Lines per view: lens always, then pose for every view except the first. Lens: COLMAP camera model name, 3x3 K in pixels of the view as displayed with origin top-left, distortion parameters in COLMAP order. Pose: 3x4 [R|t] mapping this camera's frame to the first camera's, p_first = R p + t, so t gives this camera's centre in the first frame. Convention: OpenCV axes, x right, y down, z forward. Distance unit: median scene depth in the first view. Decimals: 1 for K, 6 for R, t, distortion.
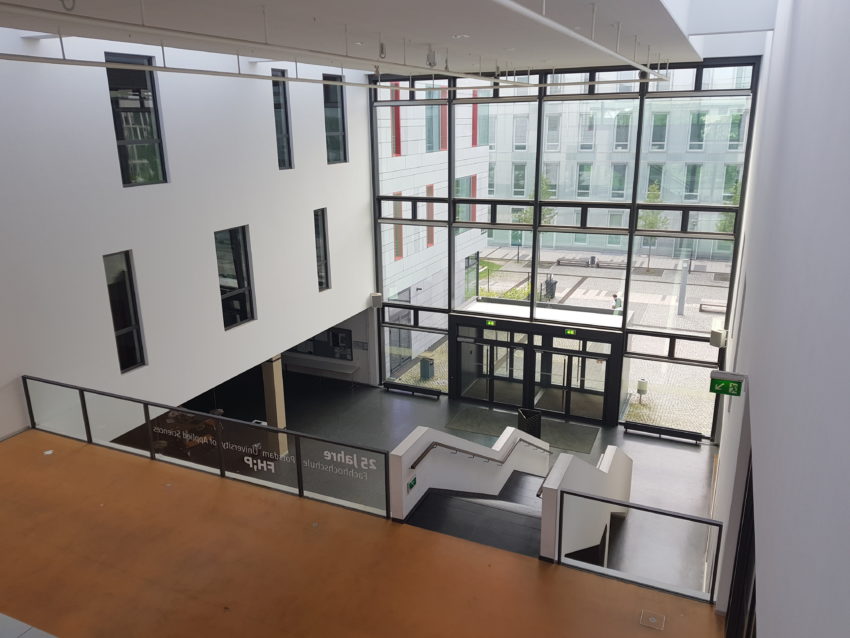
lens RADIAL K [[669.3, 0, 421.0], [0, 669.3, 322.4], [0, 0, 1]] dist [0.075356, -0.114508]
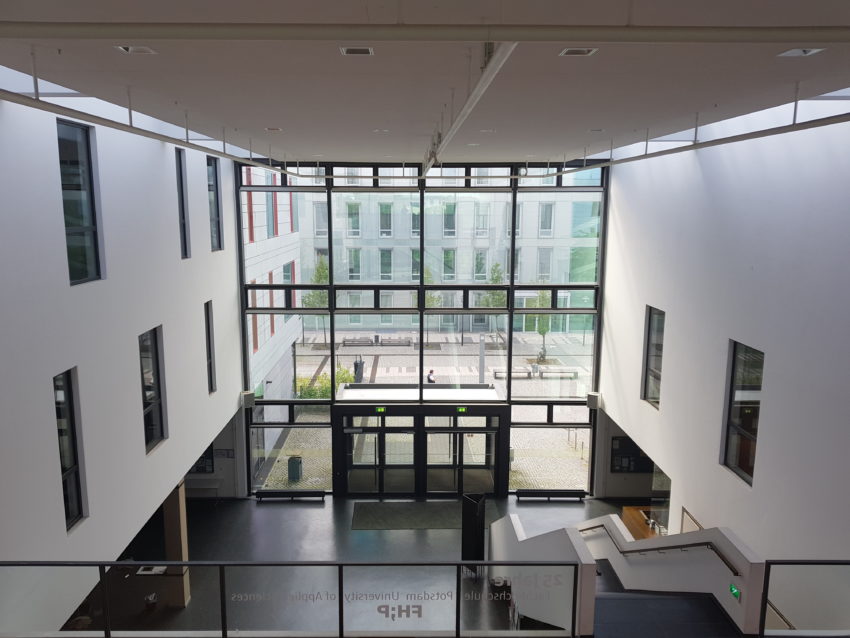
lens RADIAL K [[652.8, 0, 421.6], [0, 652.8, 313.8], [0, 0, 1]] dist [0.088066, -0.172719]
pose [[0.903608, -0.051599, 0.425242, -0.256662], [0.107531, 0.988255, -0.108580, -0.029250], [-0.414644, 0.143840, 0.898543, 0.110903]]
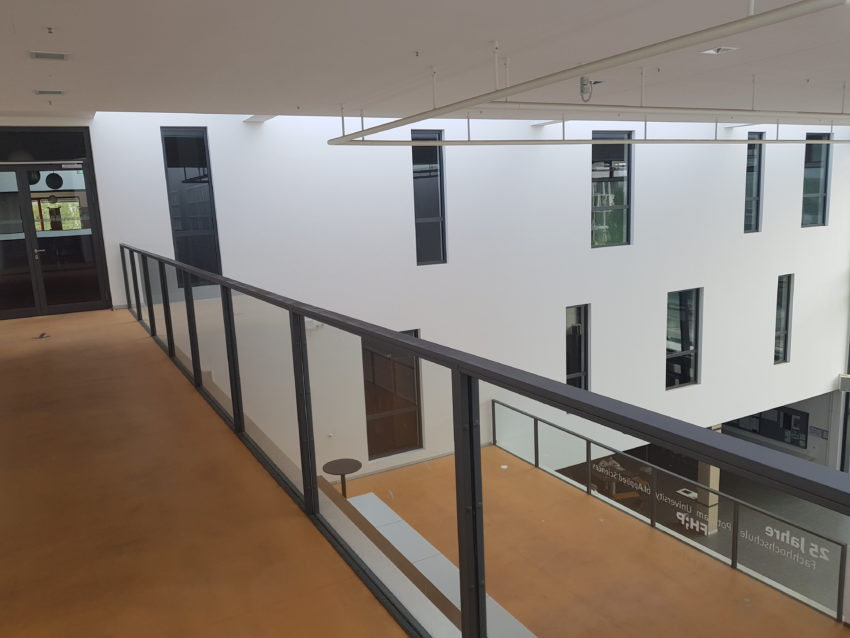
lens RADIAL K [[669.3, 0, 421.0], [0, 669.3, 322.4], [0, 0, 1]] dist [0.075356, -0.114508]
pose [[0.803103, 0.088493, -0.589232, 0.000283], [-0.142911, 0.988652, -0.046304, 0.008830], [0.578447, 0.121395, 0.806636, -0.028047]]
